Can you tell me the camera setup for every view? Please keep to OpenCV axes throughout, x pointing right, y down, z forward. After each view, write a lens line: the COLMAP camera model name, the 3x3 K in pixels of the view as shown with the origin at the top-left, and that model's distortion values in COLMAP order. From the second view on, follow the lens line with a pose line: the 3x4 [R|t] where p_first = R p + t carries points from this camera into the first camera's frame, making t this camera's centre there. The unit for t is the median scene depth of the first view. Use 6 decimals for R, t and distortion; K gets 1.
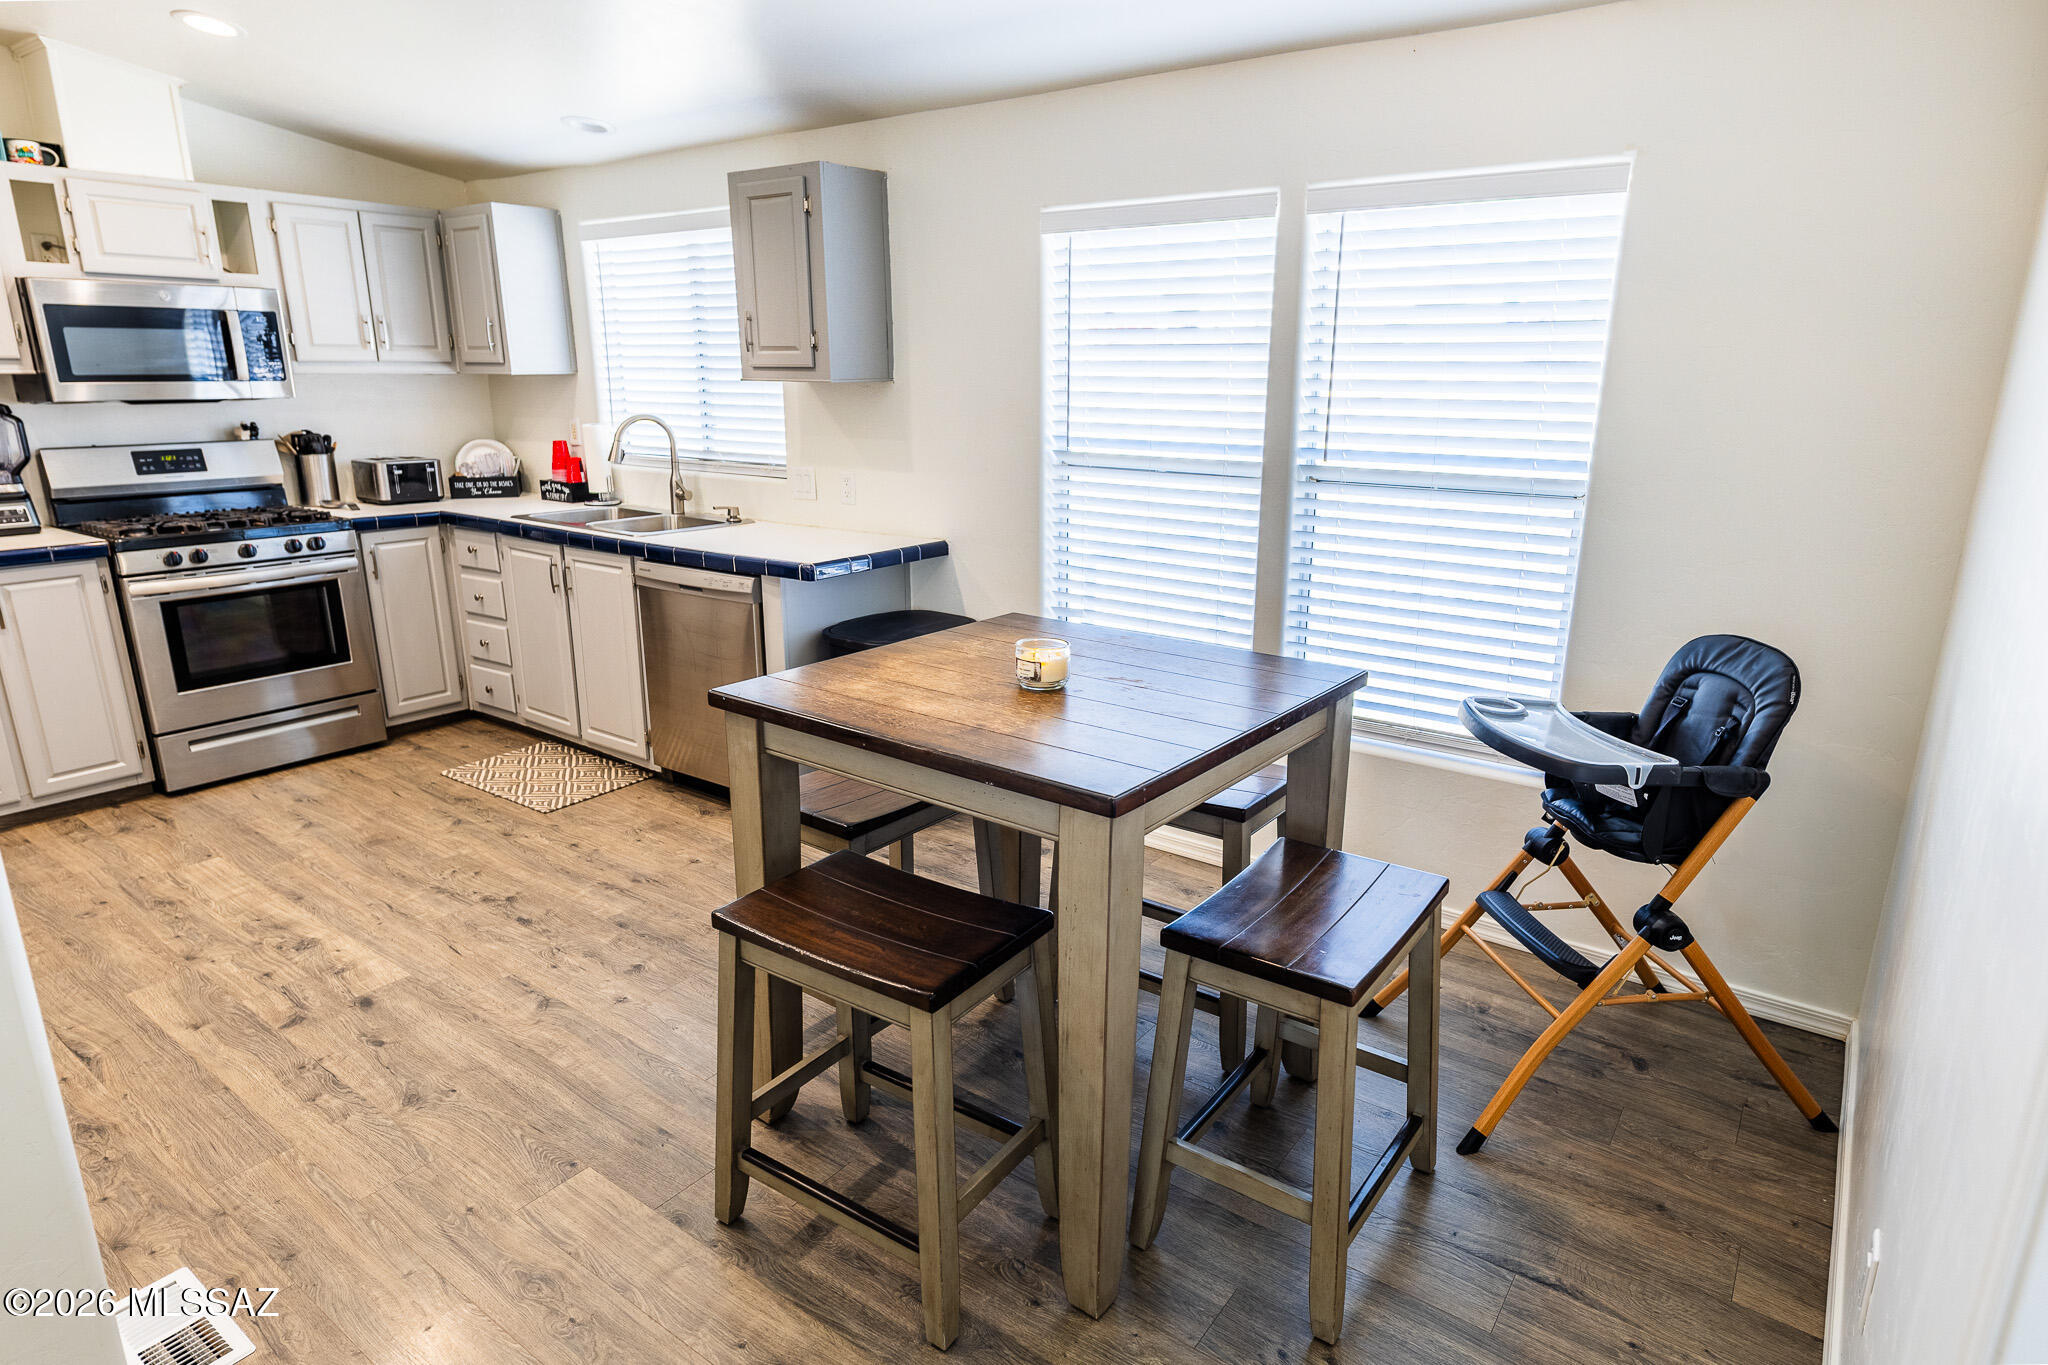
lens RADIAL K [[1142.7, 0, 1039.4], [0, 1142.7, 677.8], [0, 0, 1]] dist [-0.000444, 0.000514]
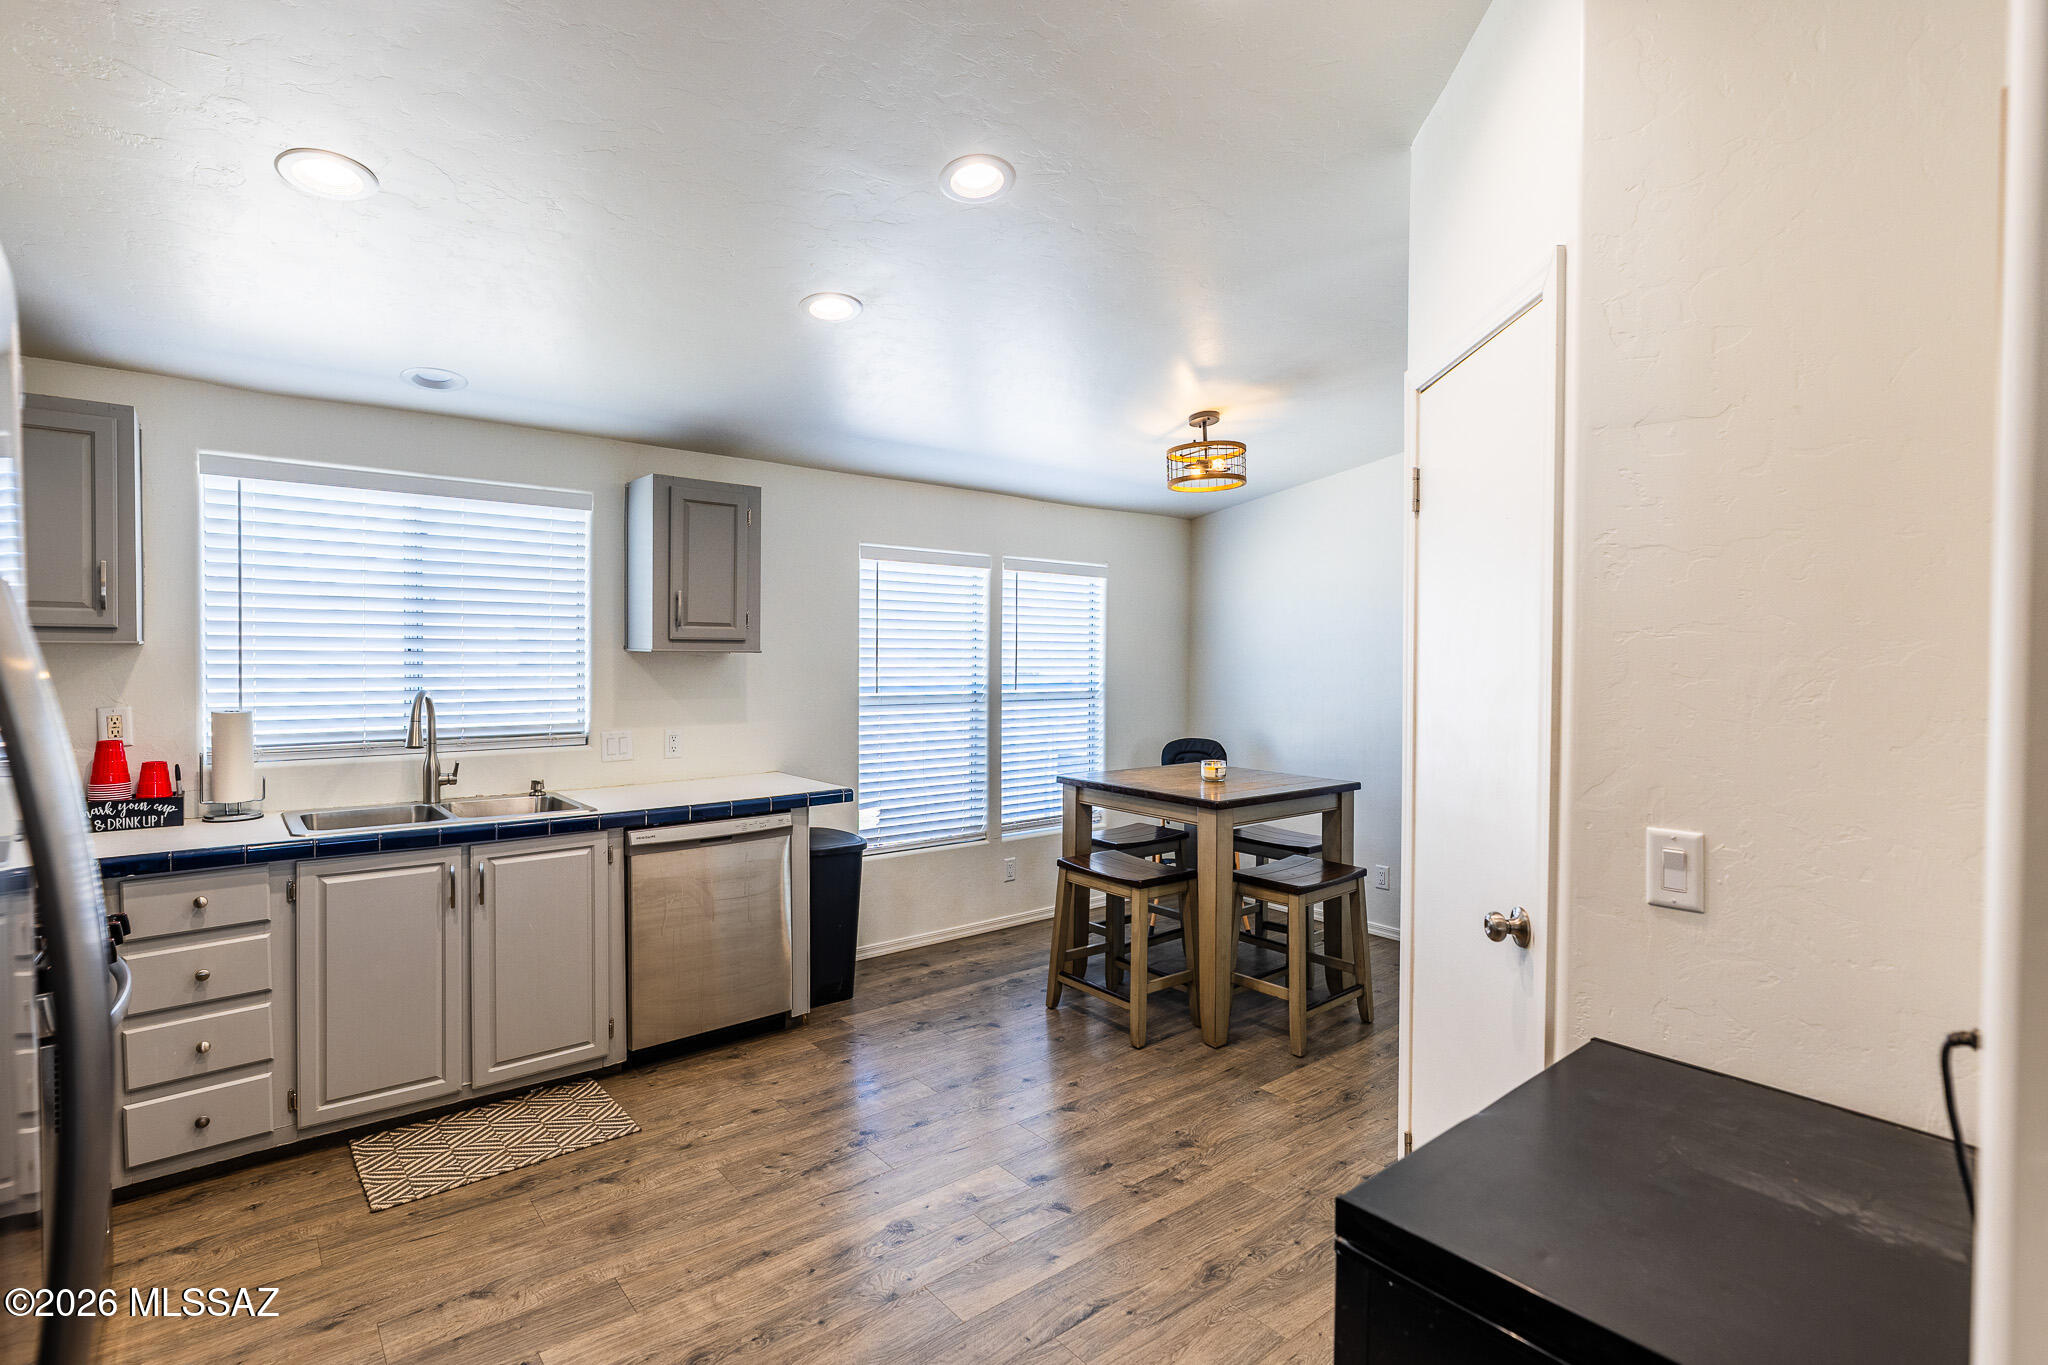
lens RADIAL K [[949.0, 0, 1014.3], [0, 949.0, 670.5], [0, 0, 1]] dist [-0.001629, -0.000138]
pose [[0.265747, -0.021292, 0.963808, -1.024012], [0.247154, 0.967847, -0.046765, -0.114596], [-0.931823, 0.250637, 0.262465, 0.444503]]
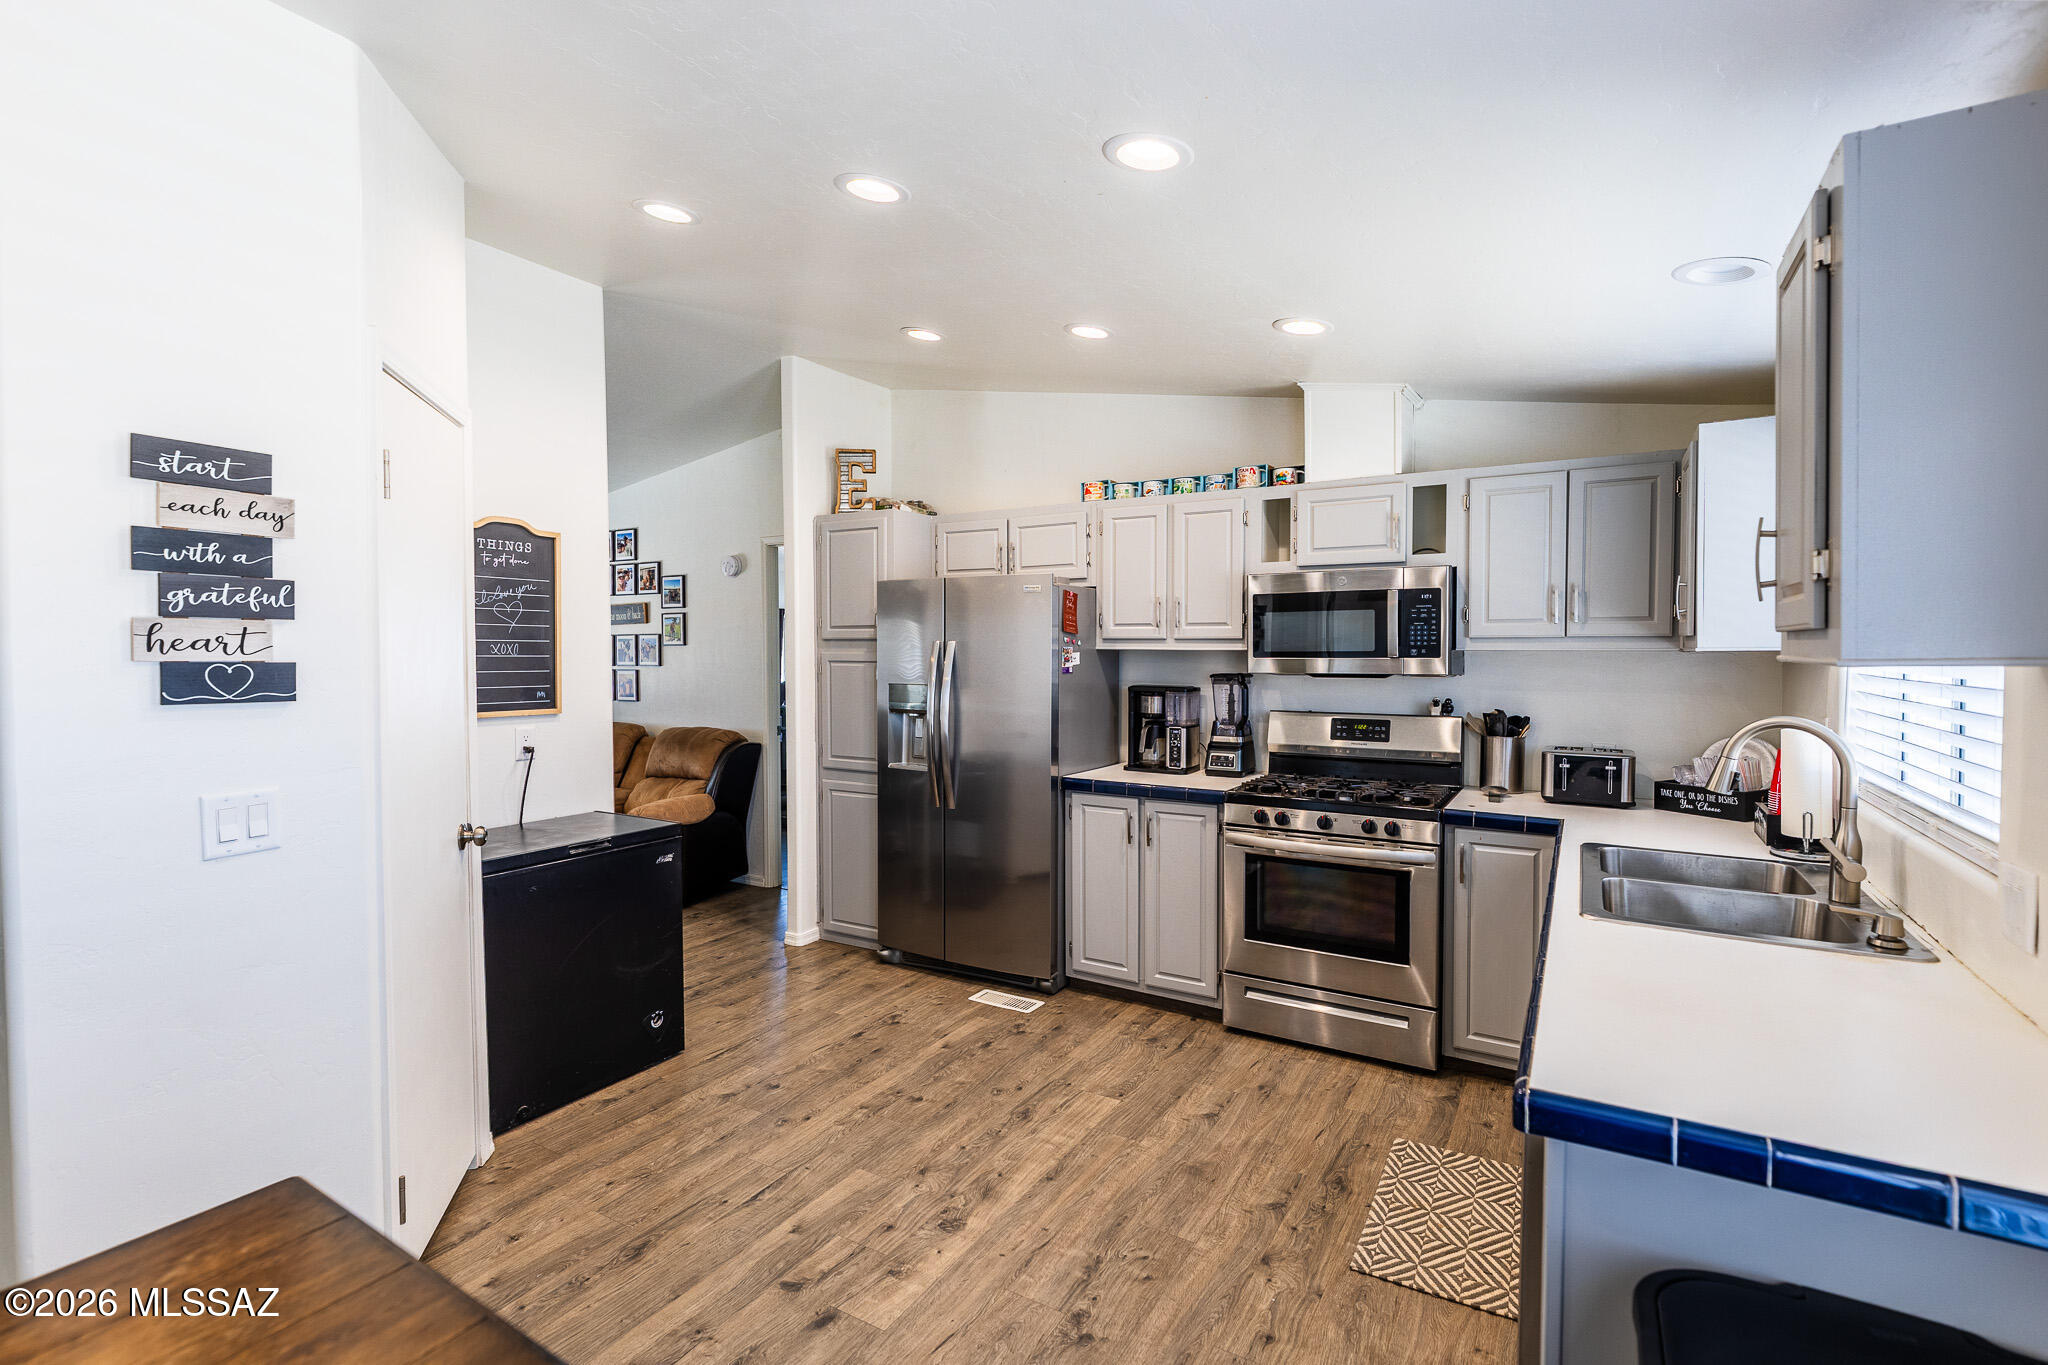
lens RADIAL K [[949.0, 0, 1024.4], [0, 949.0, 674.8], [0, 0, 1]] dist [-0.001629, -0.000138]
pose [[0.079014, 0.024472, -0.996573, 0.108013], [-0.258222, 0.966080, 0.003249, -0.173153], [0.962849, 0.257080, 0.082653, 0.657176]]
